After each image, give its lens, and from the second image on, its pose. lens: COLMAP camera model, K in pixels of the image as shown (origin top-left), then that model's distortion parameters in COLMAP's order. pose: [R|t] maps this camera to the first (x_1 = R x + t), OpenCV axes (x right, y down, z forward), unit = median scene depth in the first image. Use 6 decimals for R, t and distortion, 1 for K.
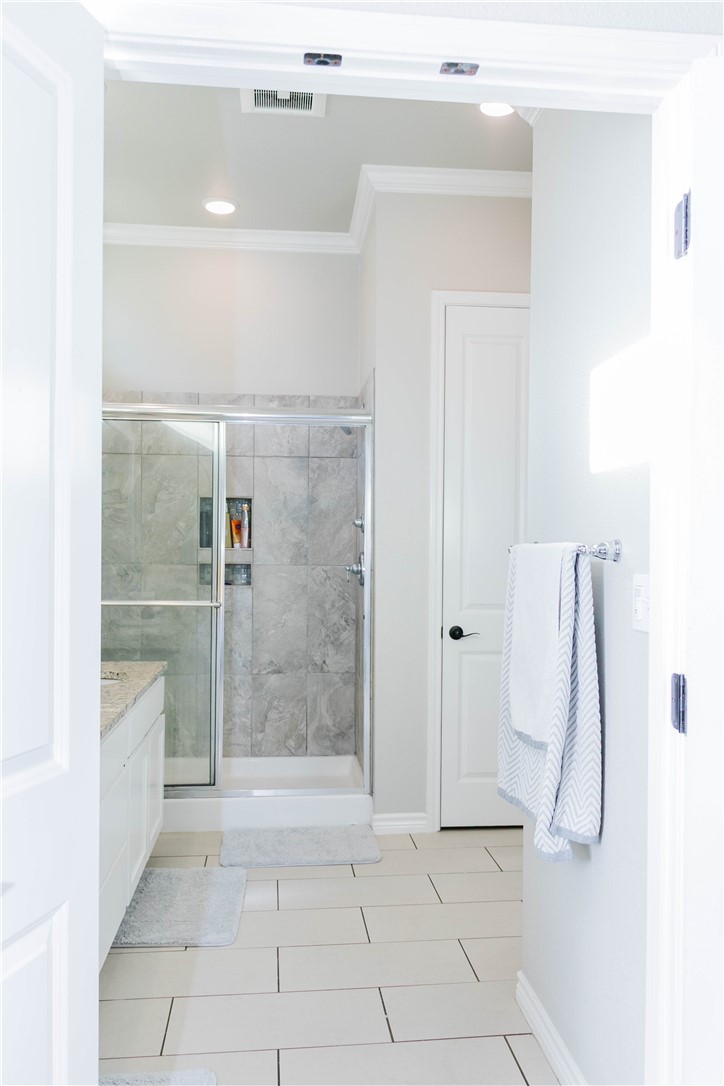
lens RADIAL K [[896.4, 0, 362.0], [0, 896.4, 543.0], [0, 0, 1]] dist [0.000553, 0.007022]
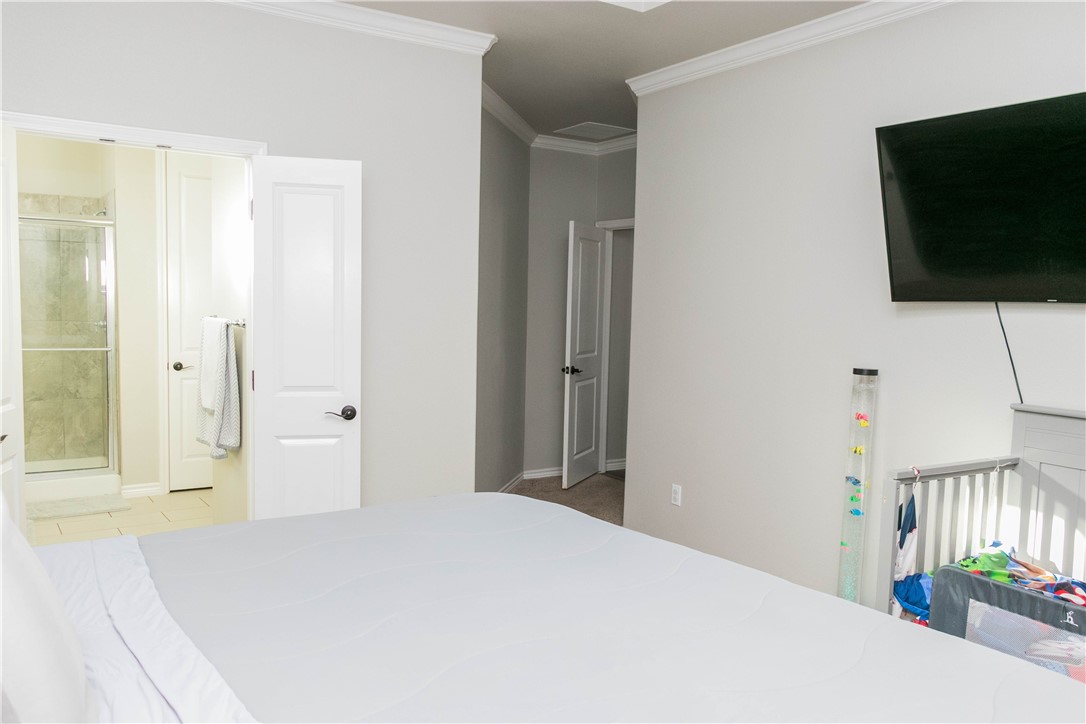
lens RADIAL K [[877.2, 0, 543.4], [0, 877.2, 373.6], [0, 0, 1]] dist [-0.000338, 0.005834]
pose [[0.884879, -0.026658, 0.465057, -0.034987], [-0.018851, 0.995494, 0.092932, -0.033588], [-0.465439, -0.091000, 0.880390, -0.529143]]
